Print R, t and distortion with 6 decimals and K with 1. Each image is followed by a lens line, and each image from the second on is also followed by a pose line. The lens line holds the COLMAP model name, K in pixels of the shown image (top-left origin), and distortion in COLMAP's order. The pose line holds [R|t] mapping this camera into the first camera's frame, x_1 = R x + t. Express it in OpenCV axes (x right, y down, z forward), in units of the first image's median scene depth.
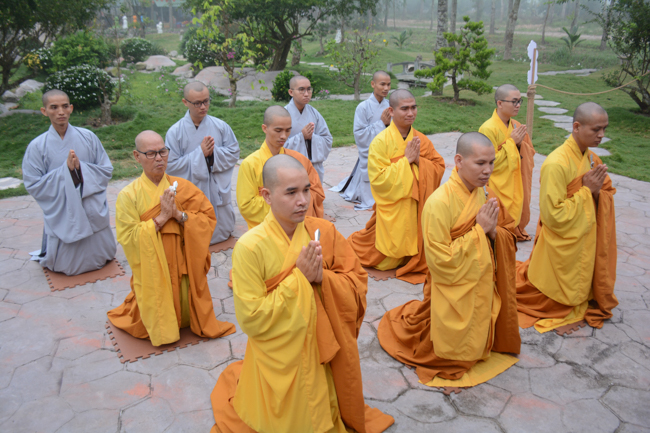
lens RADIAL K [[530.7, 0, 325.0], [0, 530.7, 216.5], [0, 0, 1]] dist [-0.090224, 0.099275]
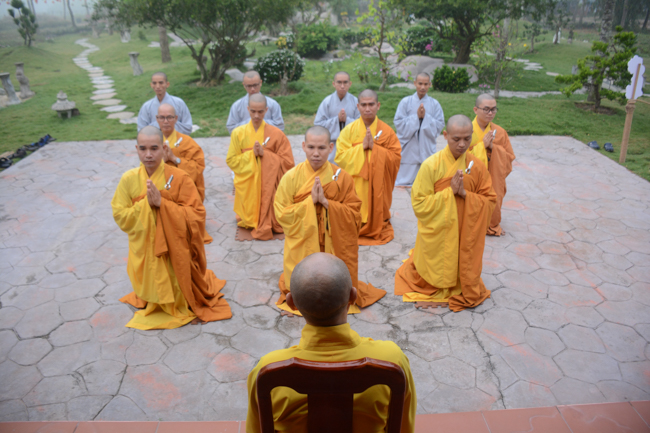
lens RADIAL K [[455.4, 0, 325.0], [0, 455.4, 216.5], [0, 0, 1]] dist [-0.133834, 0.071932]
pose [[0.891751, 0.201129, -0.405374, 0.224013], [-0.171045, 0.979154, 0.109546, -0.018654], [0.418956, -0.028350, 0.907564, -0.006647]]
